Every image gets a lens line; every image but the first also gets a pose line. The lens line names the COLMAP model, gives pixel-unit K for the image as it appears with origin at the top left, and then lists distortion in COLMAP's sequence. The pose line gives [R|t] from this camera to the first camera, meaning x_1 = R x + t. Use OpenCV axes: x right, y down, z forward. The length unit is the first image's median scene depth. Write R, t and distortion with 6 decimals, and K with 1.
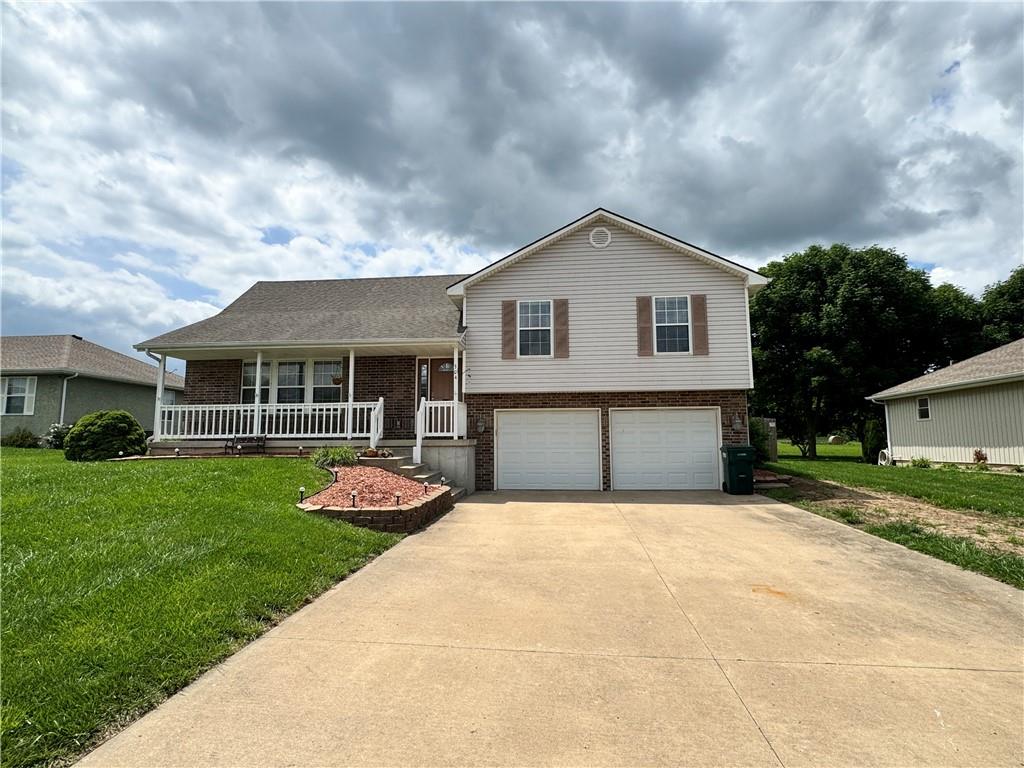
lens RADIAL K [[519.9, 0, 510.5], [0, 519.9, 374.3], [0, 0, 1]] dist [-0.000885, 0.000151]
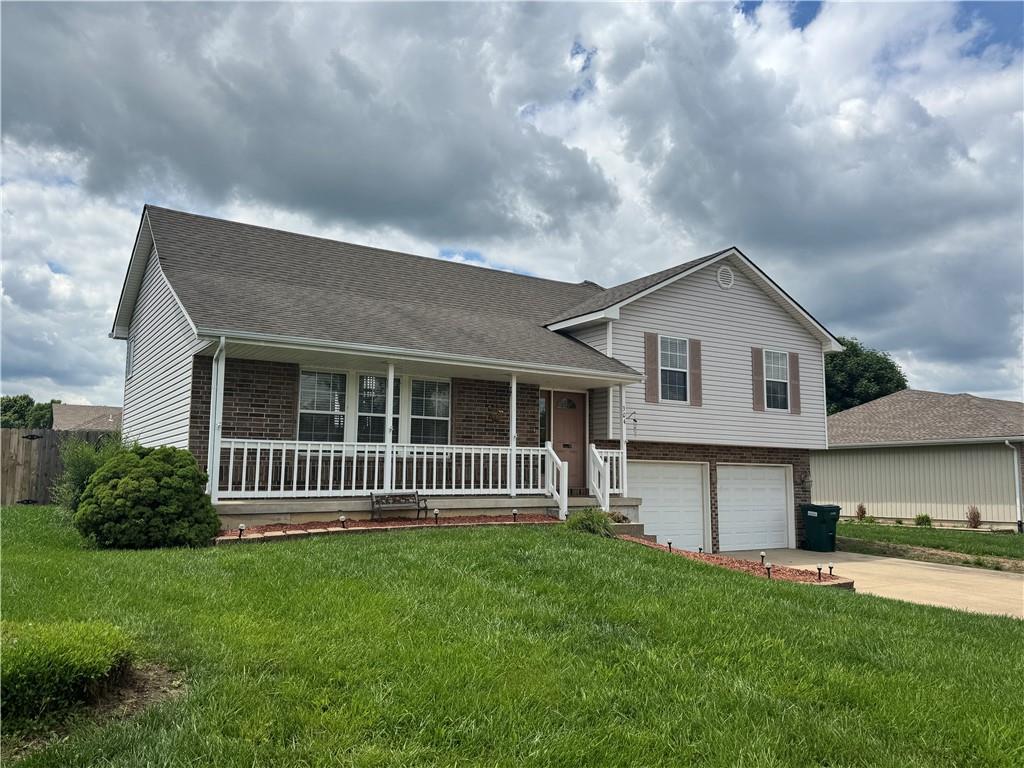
lens RADIAL K [[810.8, 0, 514.4], [0, 810.8, 389.5], [0, 0, 1]] dist [0.126750, 0.002650]
pose [[0.757589, 0.083300, 0.647395, -1.034584], [-0.076374, 0.996323, -0.038822, 0.019038], [-0.648249, -0.020032, 0.761165, 0.136205]]
